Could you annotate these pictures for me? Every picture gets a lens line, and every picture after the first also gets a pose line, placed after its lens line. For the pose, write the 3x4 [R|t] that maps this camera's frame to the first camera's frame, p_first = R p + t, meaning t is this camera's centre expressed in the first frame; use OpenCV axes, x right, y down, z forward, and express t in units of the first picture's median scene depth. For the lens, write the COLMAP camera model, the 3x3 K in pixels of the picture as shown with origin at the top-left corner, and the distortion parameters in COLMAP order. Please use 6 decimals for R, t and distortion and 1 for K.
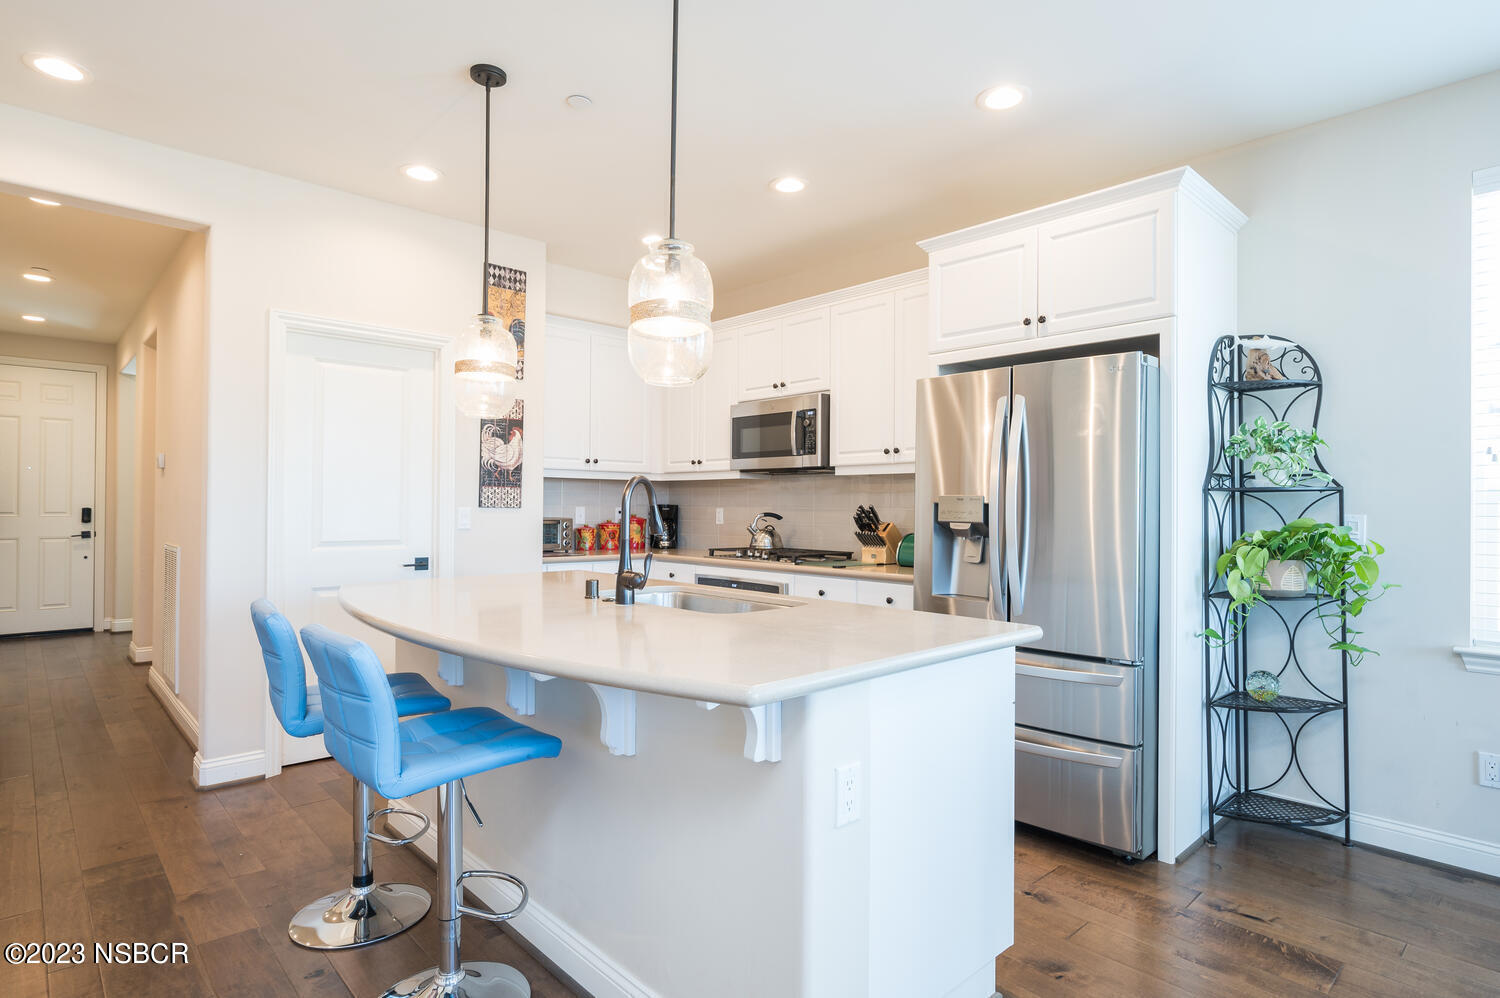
lens RADIAL K [[788.1, 0, 758.2], [0, 788.1, 498.1], [0, 0, 1]] dist [-0.006186, -0.000960]
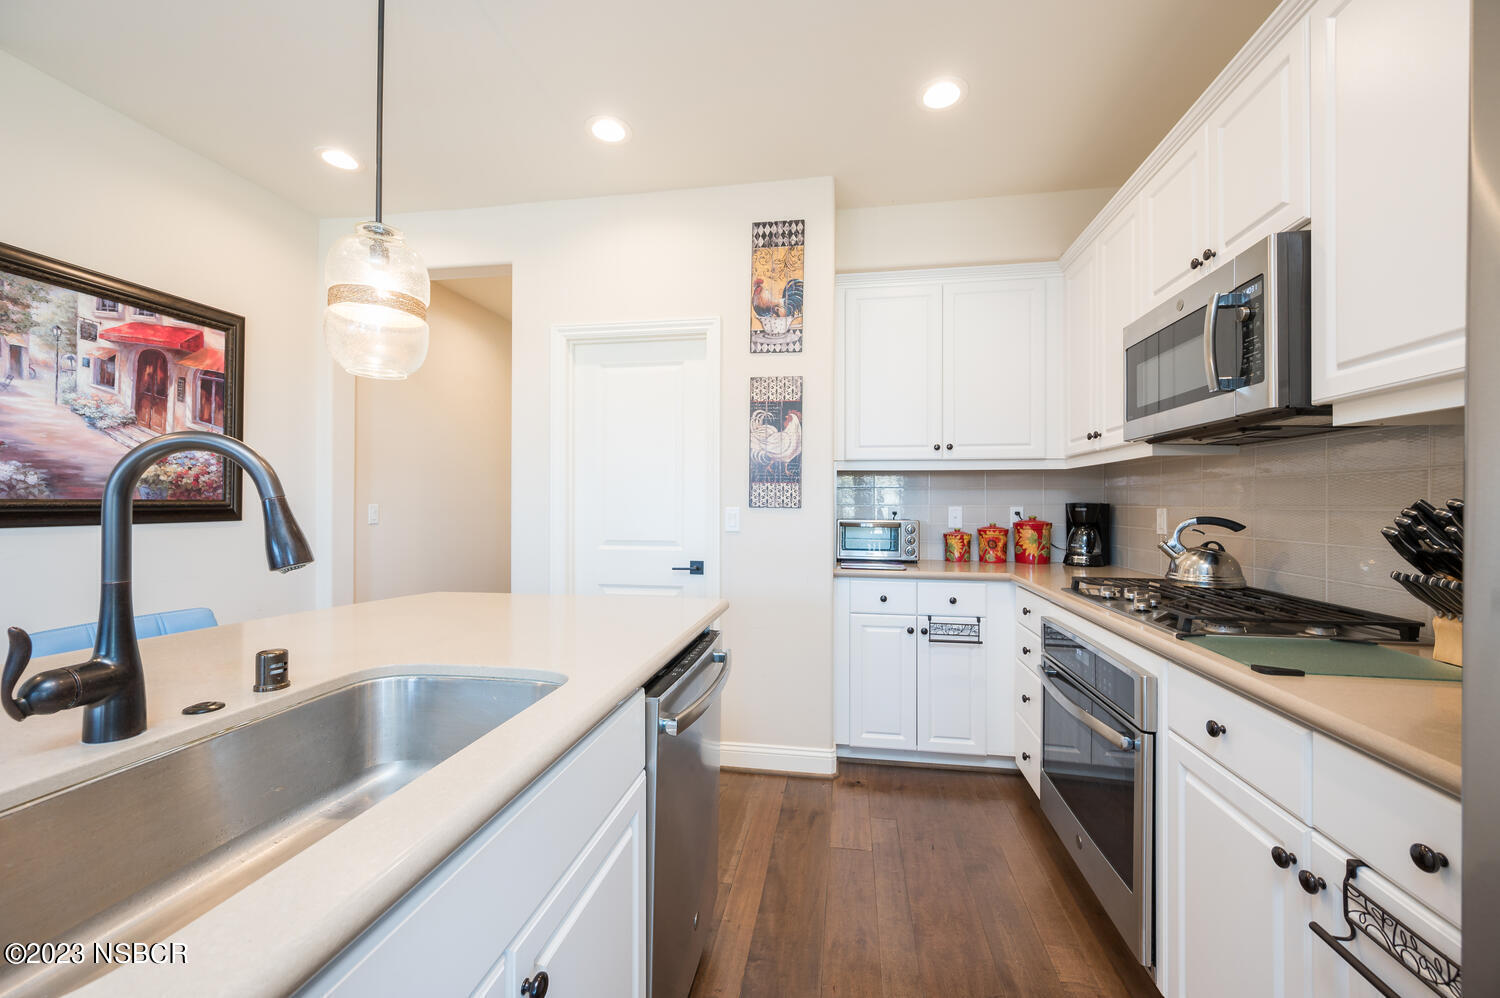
lens RADIAL K [[592.2, 0, 748.5], [0, 592.2, 499.4], [0, 0, 1]] dist [-0.001514, 0.000547]
pose [[0.601607, -0.011719, -0.798706, 0.159403], [0.009903, 0.999925, -0.007213, 0.007546], [0.798731, -0.003570, 0.601678, 0.586181]]
